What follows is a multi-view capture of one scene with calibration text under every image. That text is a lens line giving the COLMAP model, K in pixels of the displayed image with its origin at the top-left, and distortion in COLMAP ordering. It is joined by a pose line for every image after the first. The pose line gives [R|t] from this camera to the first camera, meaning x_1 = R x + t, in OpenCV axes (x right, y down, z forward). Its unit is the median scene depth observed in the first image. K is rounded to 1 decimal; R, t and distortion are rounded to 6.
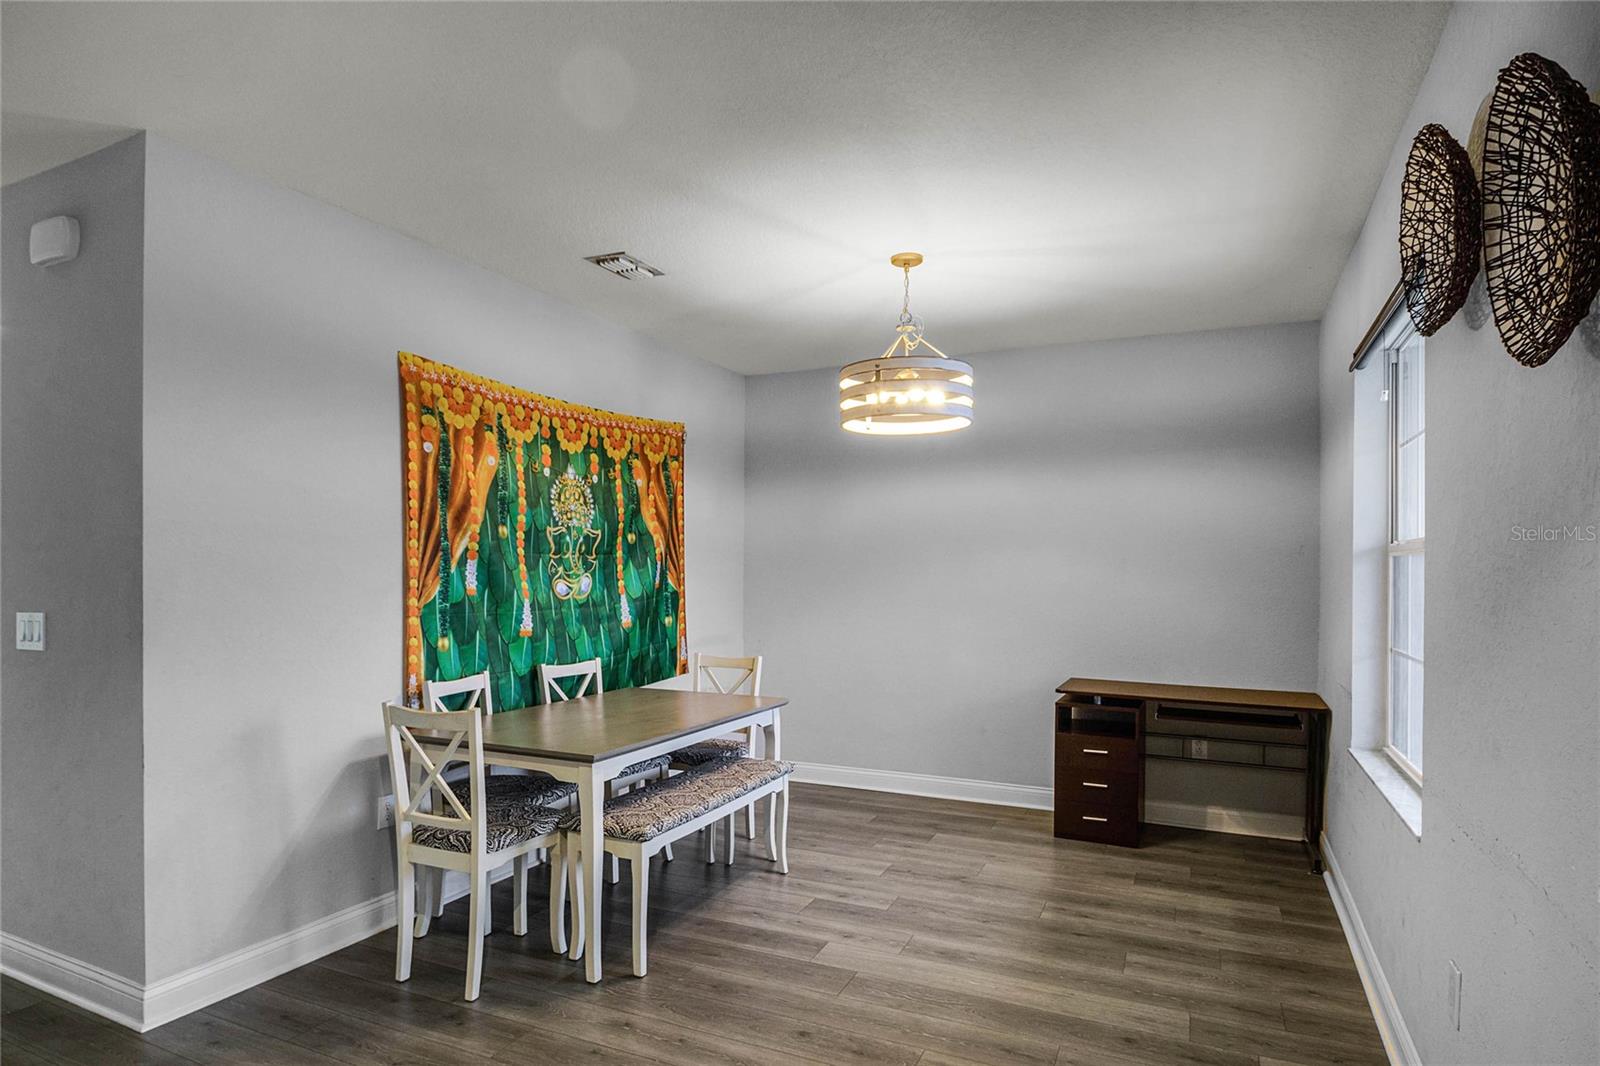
lens RADIAL K [[894.2, 0, 777.2], [0, 894.2, 576.0], [0, 0, 1]] dist [-0.003960, -0.012574]
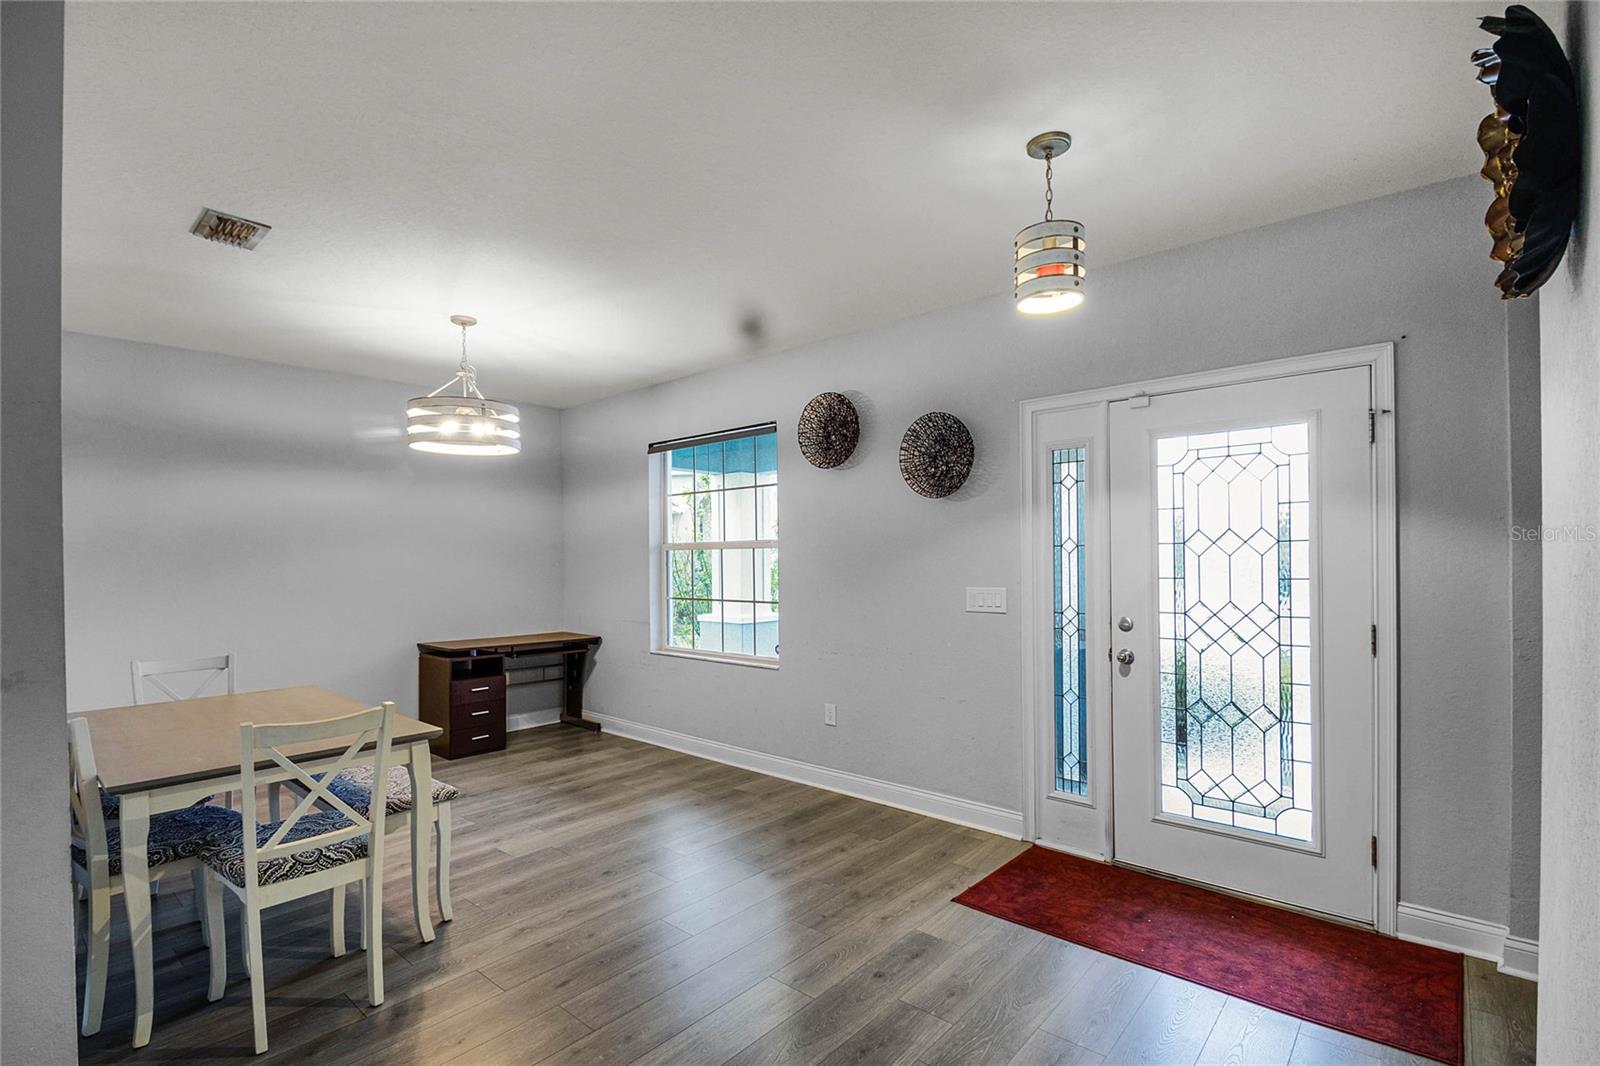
lens RADIAL K [[746.5, 0, 776.8], [0, 746.5, 564.2], [0, 0, 1]] dist [0.001000, -0.000180]
pose [[0.293000, -0.018603, 0.955932, -0.770490], [0.017713, 0.999745, 0.014026, -0.009176], [-0.955948, 0.012823, 0.293254, 0.258803]]
